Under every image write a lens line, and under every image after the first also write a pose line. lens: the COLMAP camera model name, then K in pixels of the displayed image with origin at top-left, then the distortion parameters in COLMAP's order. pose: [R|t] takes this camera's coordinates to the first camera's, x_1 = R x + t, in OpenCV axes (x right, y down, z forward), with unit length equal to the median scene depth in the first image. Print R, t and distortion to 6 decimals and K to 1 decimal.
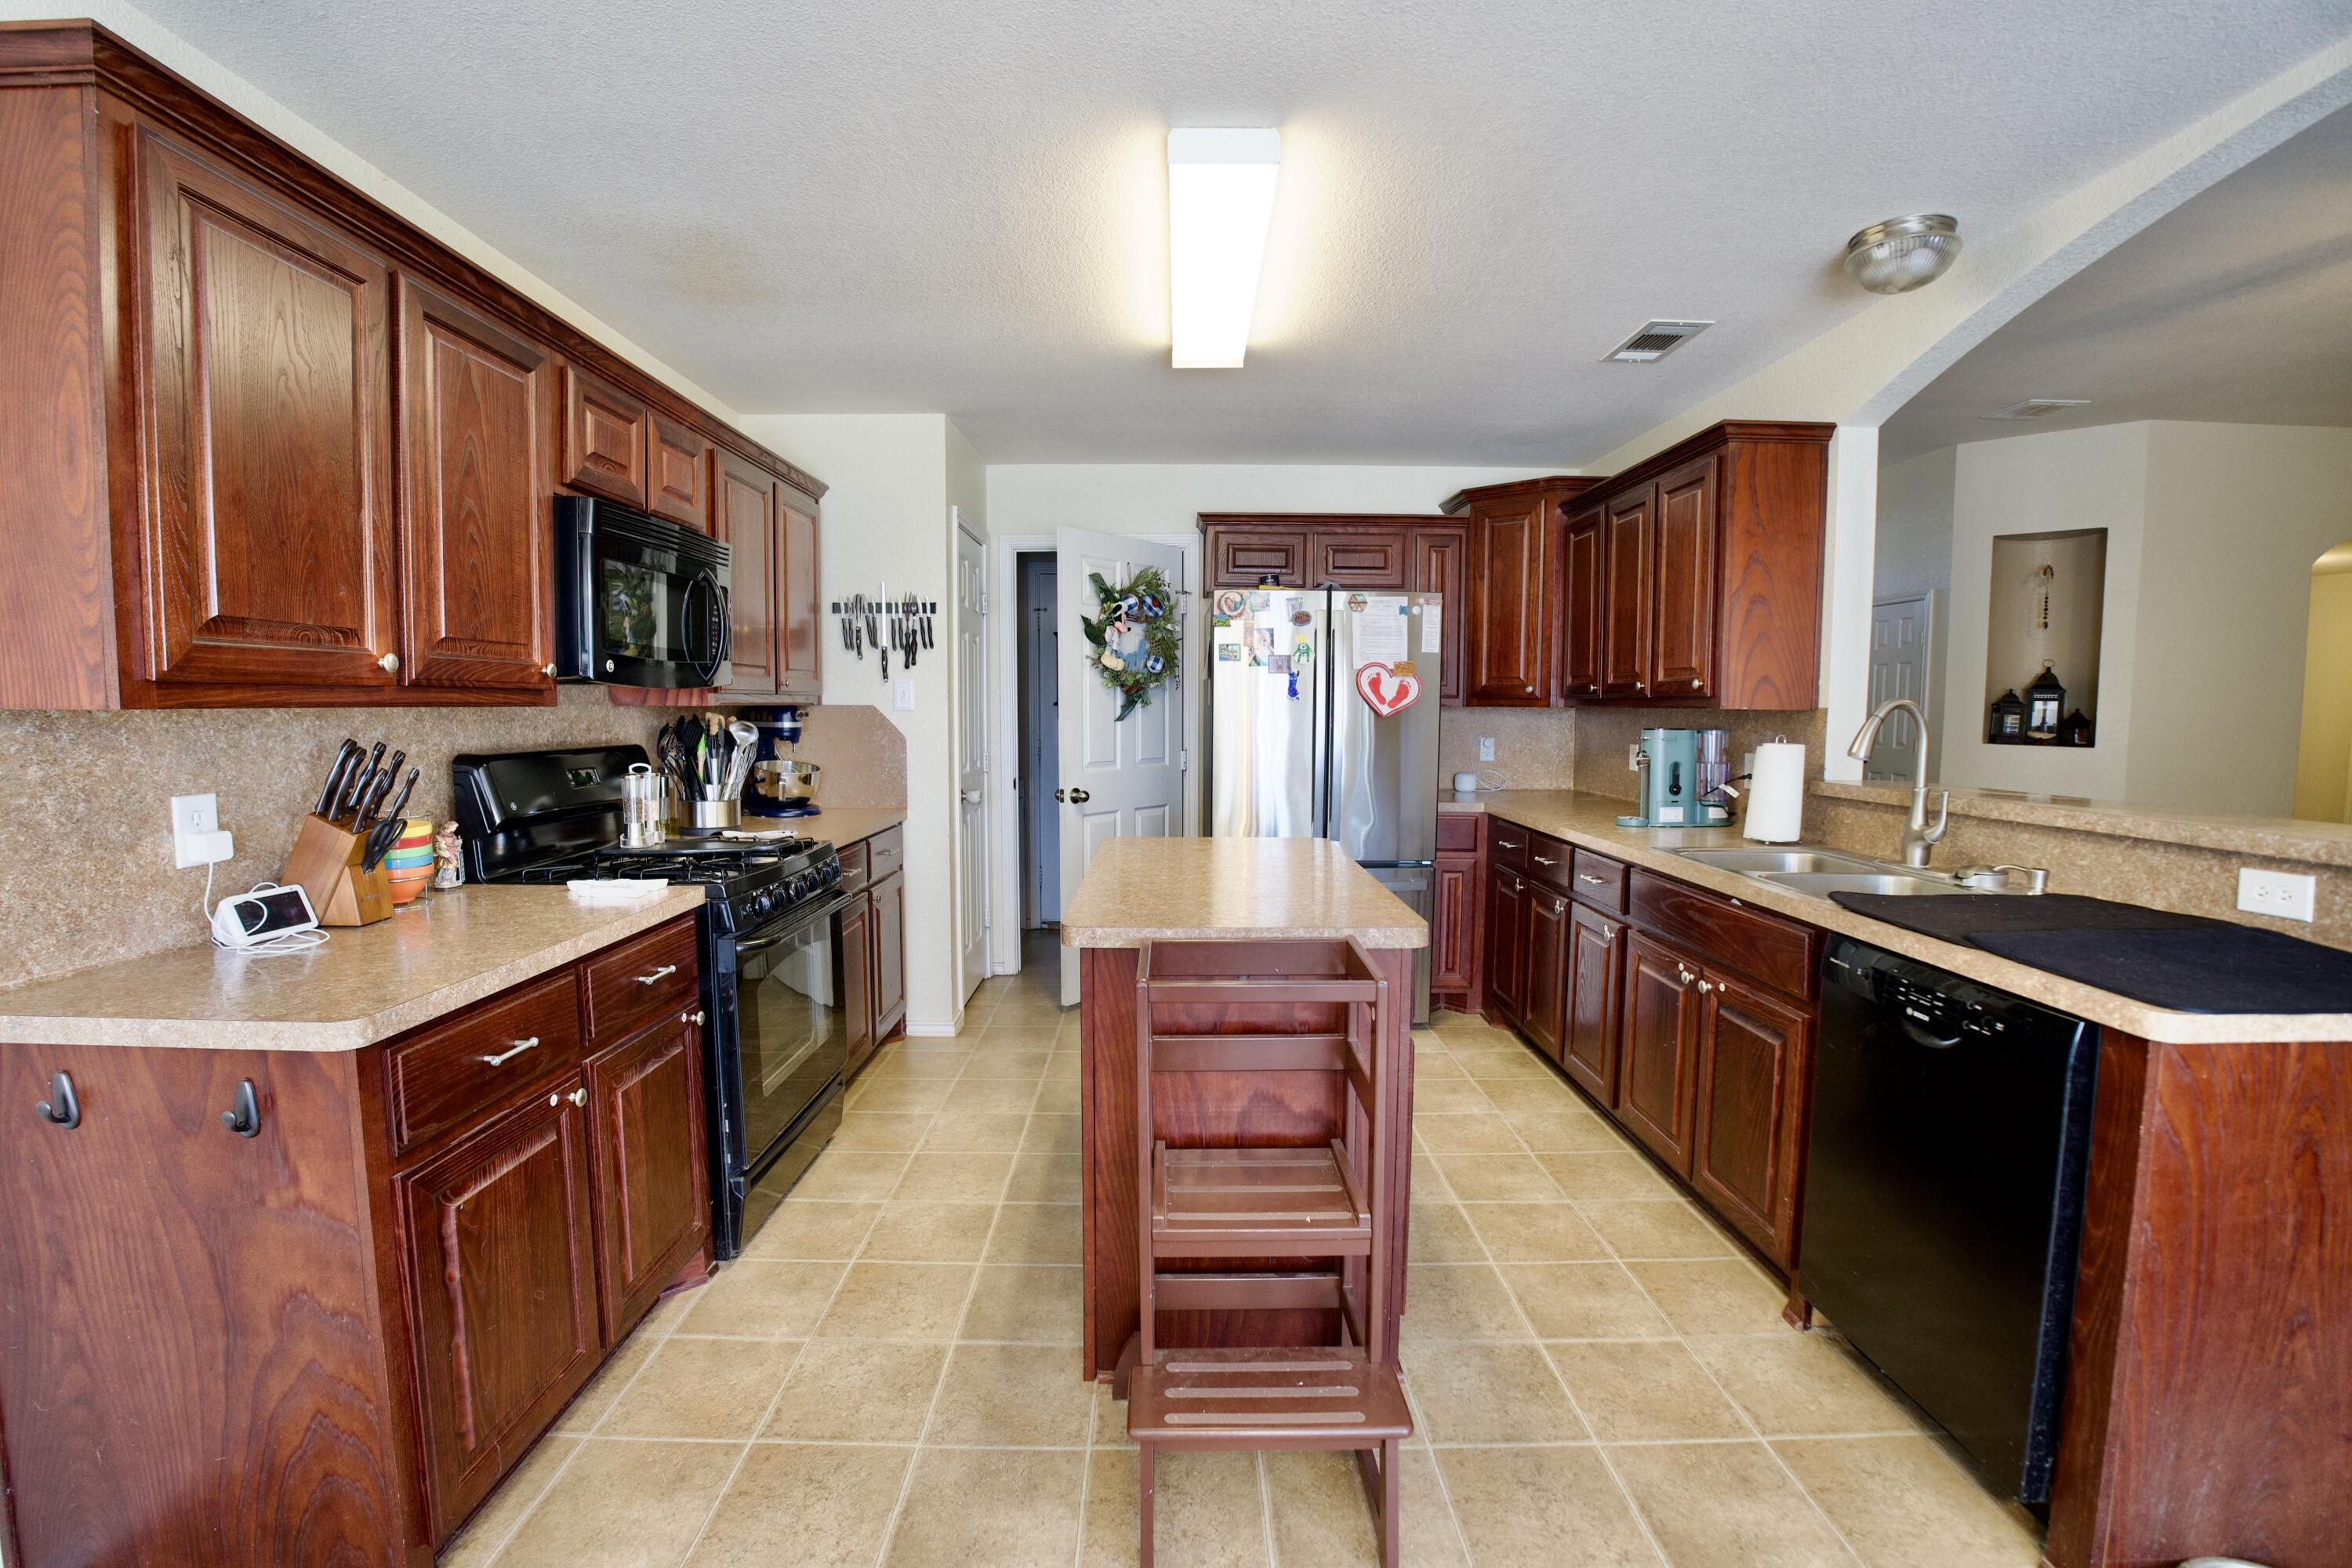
lens RADIAL K [[1022.7, 0, 1166.9], [0, 1022.7, 792.4], [0, 0, 1]] dist [-0.057399, 0.008980]
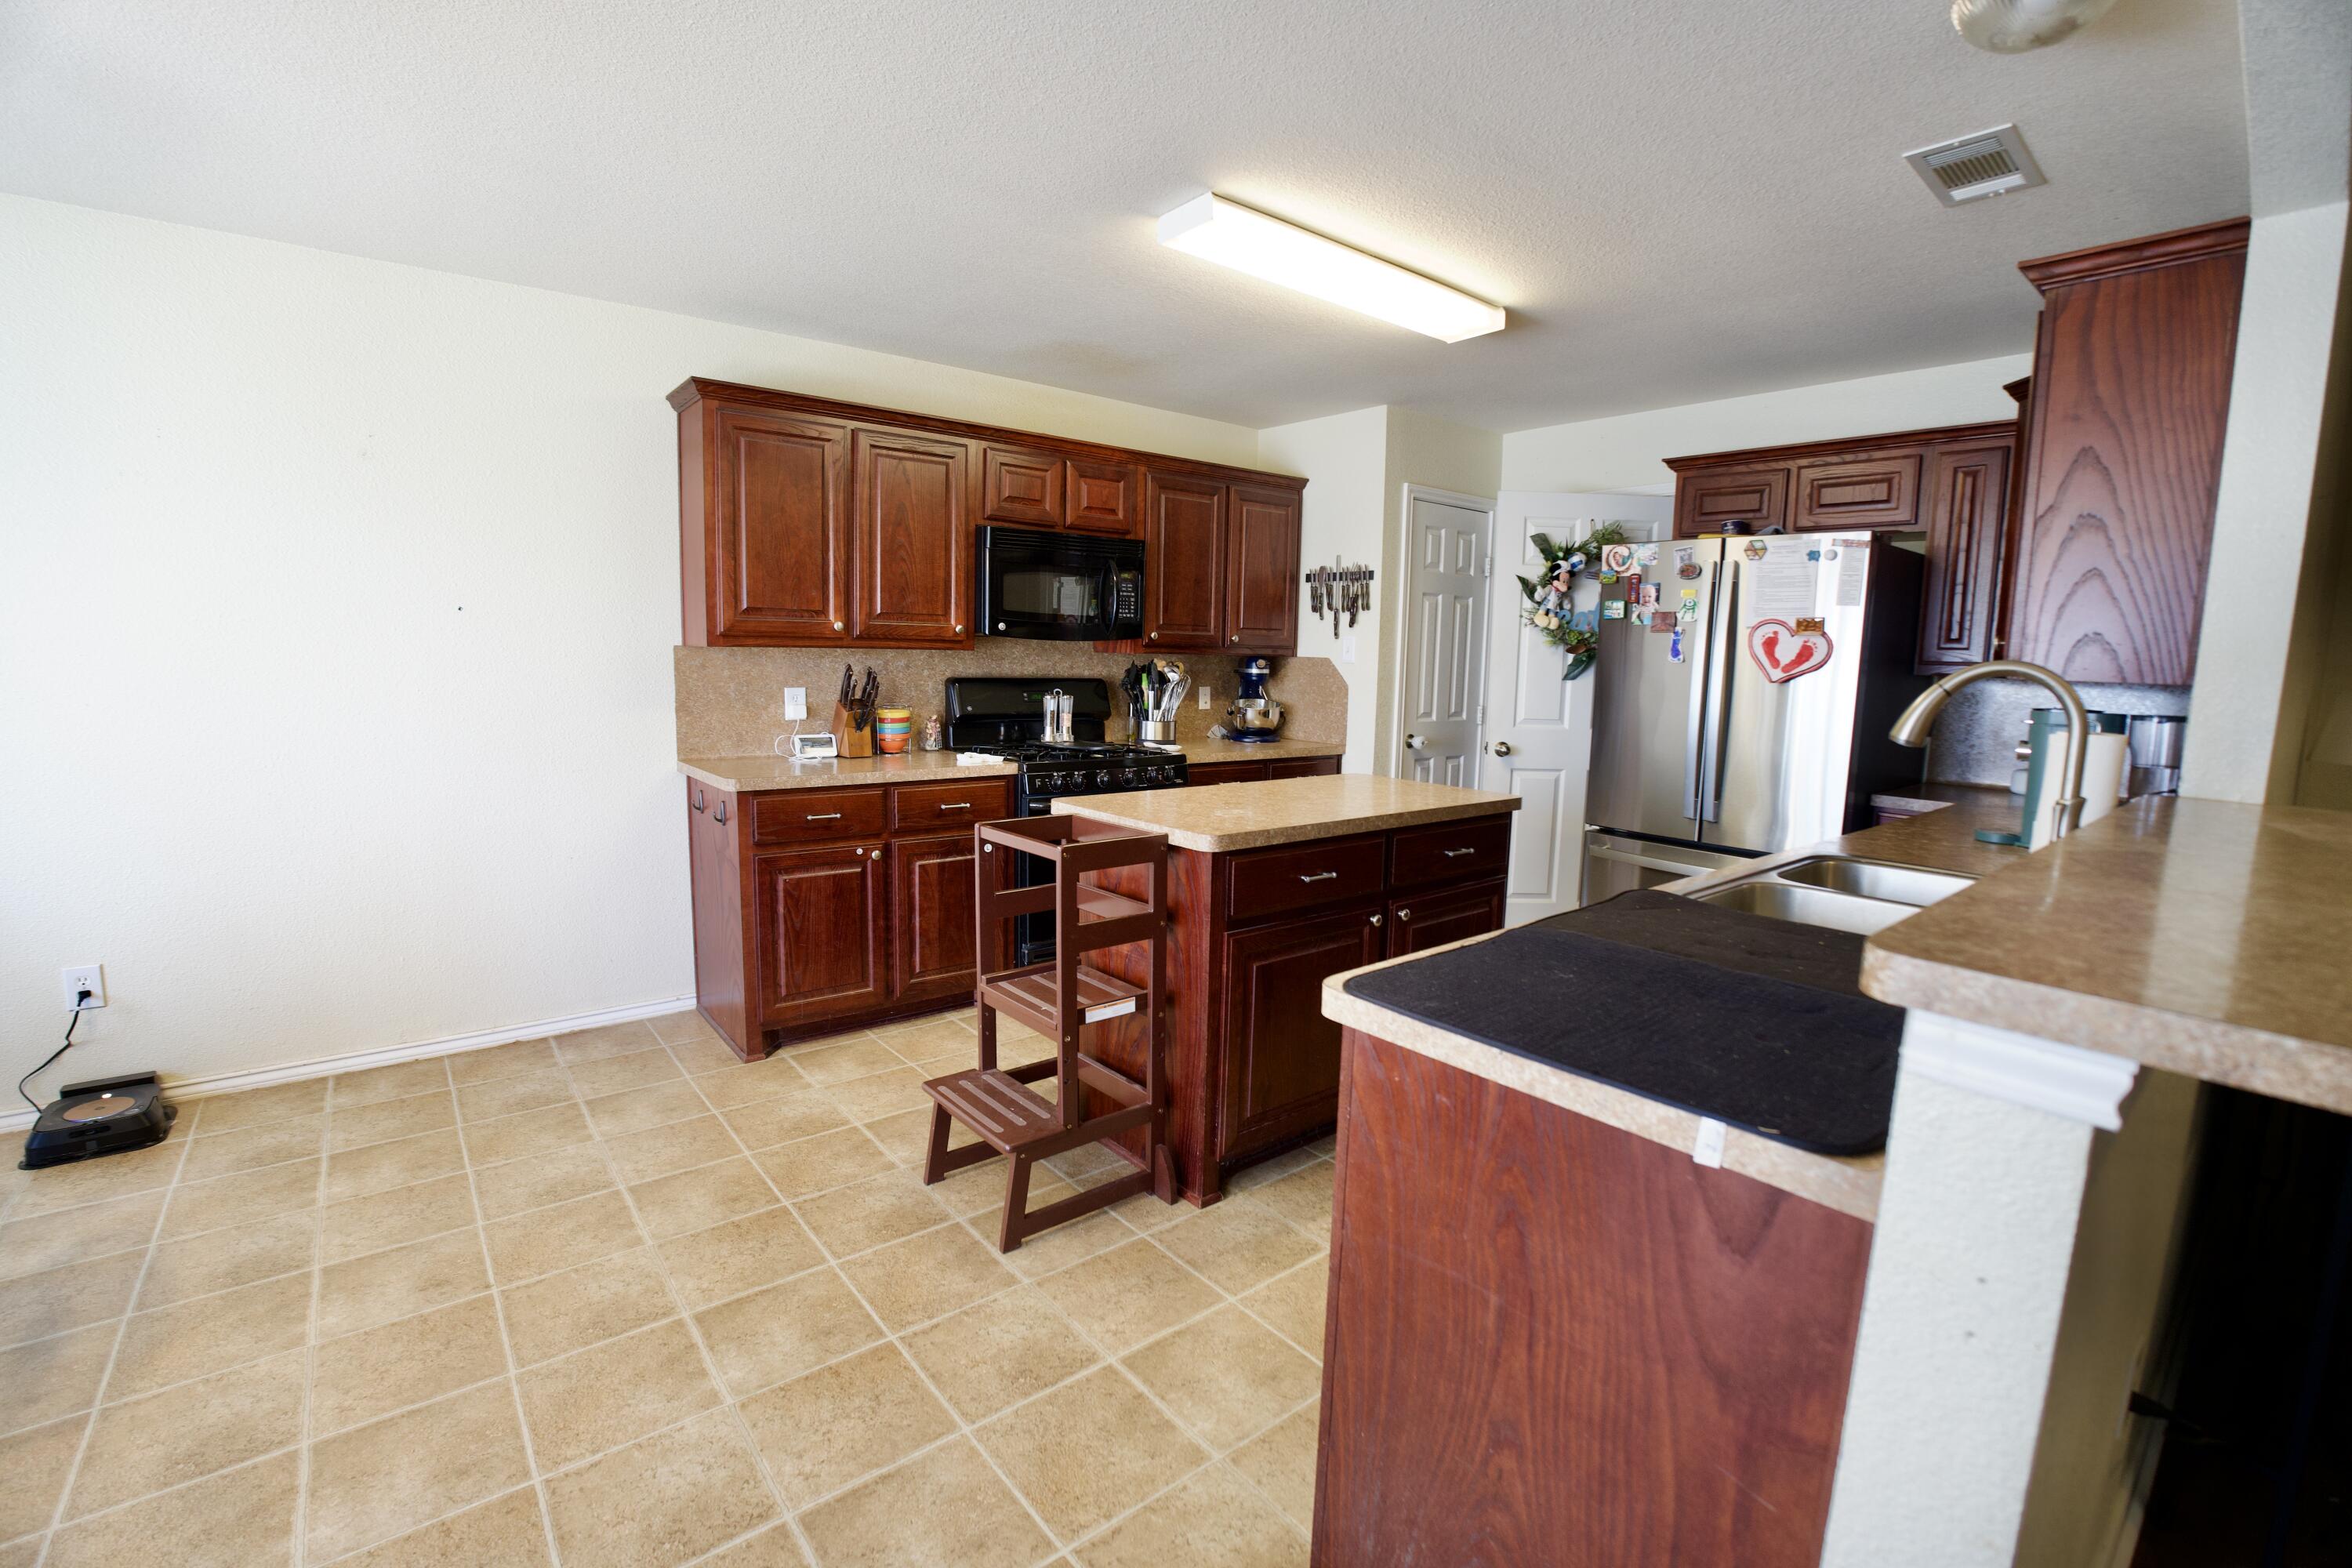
lens RADIAL K [[1022.7, 0, 1159.5], [0, 1022.7, 793.5], [0, 0, 1]] dist [-0.057399, 0.008980]
pose [[0.628143, 0.117462, -0.769181, 0.829101], [-0.086231, 0.992959, 0.081215, -0.010447], [0.773305, 0.015313, 0.633849, 0.123642]]
